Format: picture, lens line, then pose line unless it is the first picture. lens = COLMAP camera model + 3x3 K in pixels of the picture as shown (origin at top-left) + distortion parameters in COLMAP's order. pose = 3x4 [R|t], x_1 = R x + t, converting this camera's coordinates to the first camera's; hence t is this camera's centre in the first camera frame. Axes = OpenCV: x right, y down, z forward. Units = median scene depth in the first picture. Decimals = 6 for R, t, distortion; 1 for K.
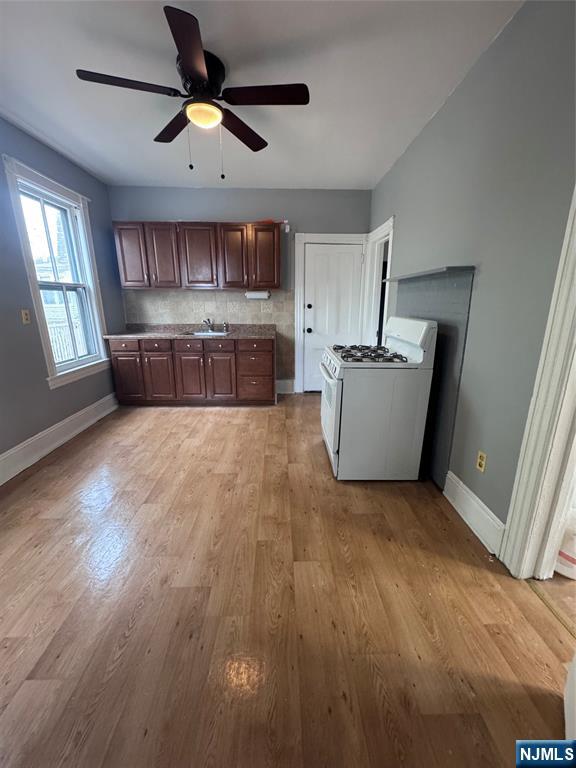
lens RADIAL K [[307.4, 0, 288.0], [0, 307.4, 384.0], [0, 0, 1]] dist [0.000110, 0.000523]
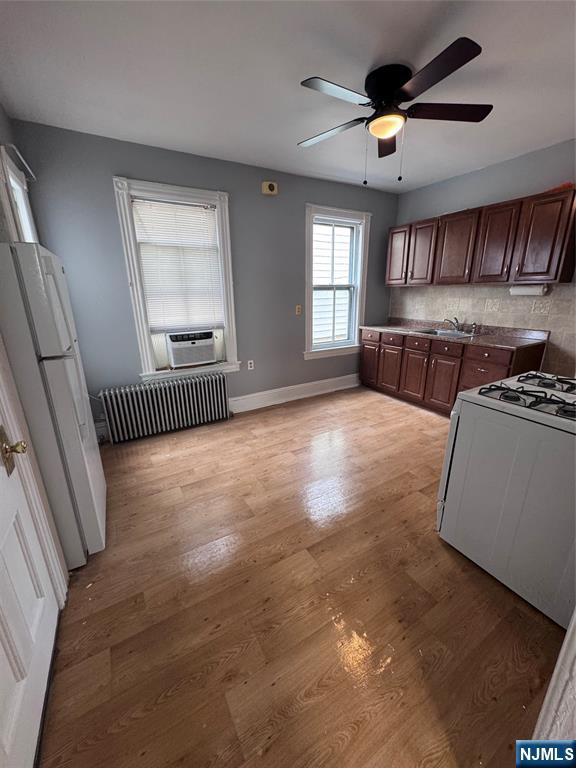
lens RADIAL K [[307.4, 0, 288.0], [0, 307.4, 384.0], [0, 0, 1]] dist [0.000110, 0.000523]
pose [[0.481628, 0.247872, -0.840591, 0.369591], [-0.216015, 0.963151, 0.160244, -0.072893], [0.849336, 0.104403, 0.517425, 0.153327]]
